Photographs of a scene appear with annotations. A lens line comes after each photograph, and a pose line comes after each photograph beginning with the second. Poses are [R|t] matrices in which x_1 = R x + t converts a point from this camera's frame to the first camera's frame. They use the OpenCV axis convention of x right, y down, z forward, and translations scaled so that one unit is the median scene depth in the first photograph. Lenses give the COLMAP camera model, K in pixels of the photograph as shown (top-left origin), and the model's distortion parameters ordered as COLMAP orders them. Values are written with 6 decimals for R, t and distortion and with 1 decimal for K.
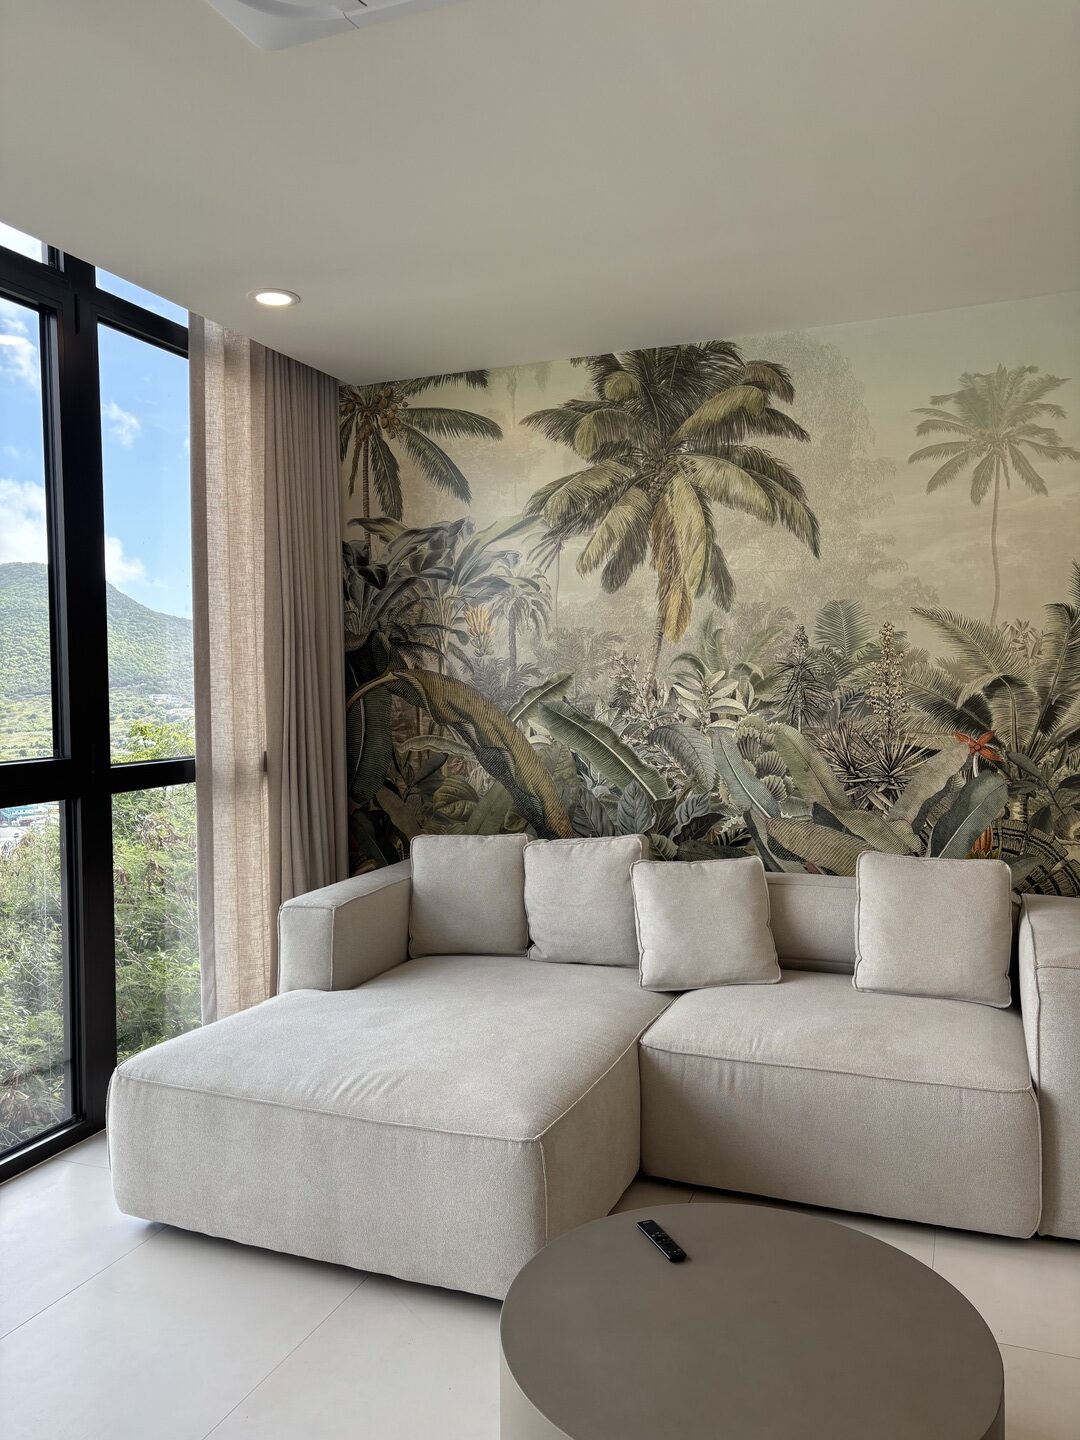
lens RADIAL K [[1084.4, 0, 550.2], [0, 1084.4, 705.9], [0, 0, 1]] dist [0.198254, -0.510916]
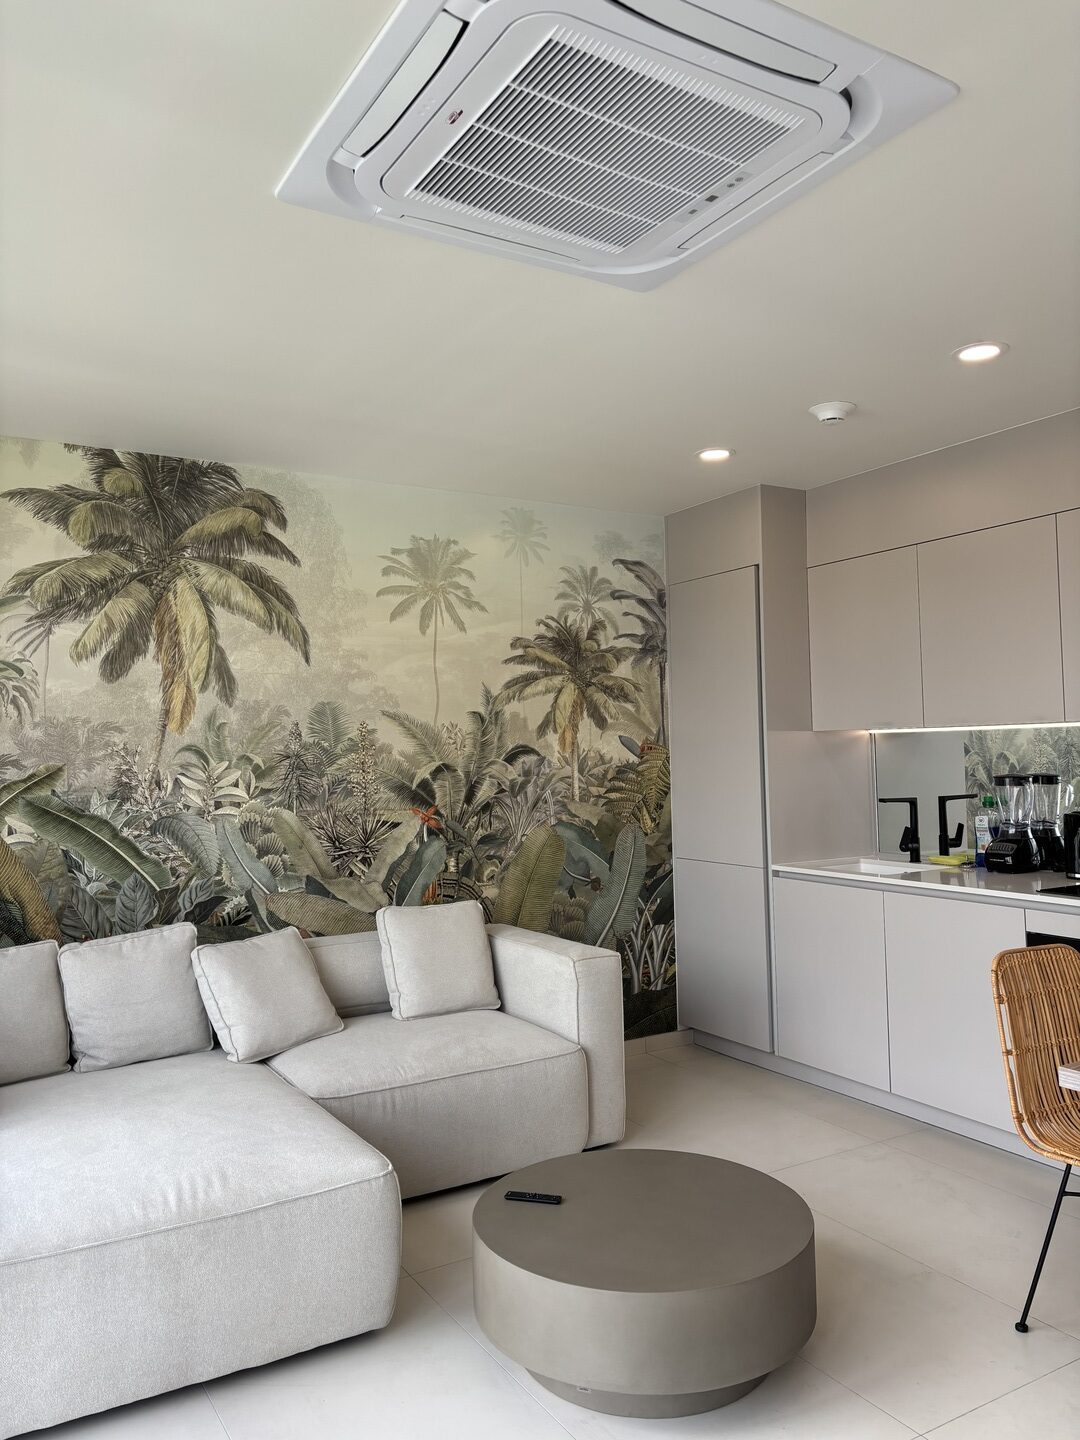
lens RADIAL K [[1084.4, 0, 550.2], [0, 1084.4, 705.9], [0, 0, 1]] dist [0.198254, -0.510916]
pose [[0.619132, 0.035198, 0.784498, -0.522845], [0.031184, 0.997105, -0.069347, -0.001658], [-0.784668, 0.067399, 0.616242, 0.078208]]
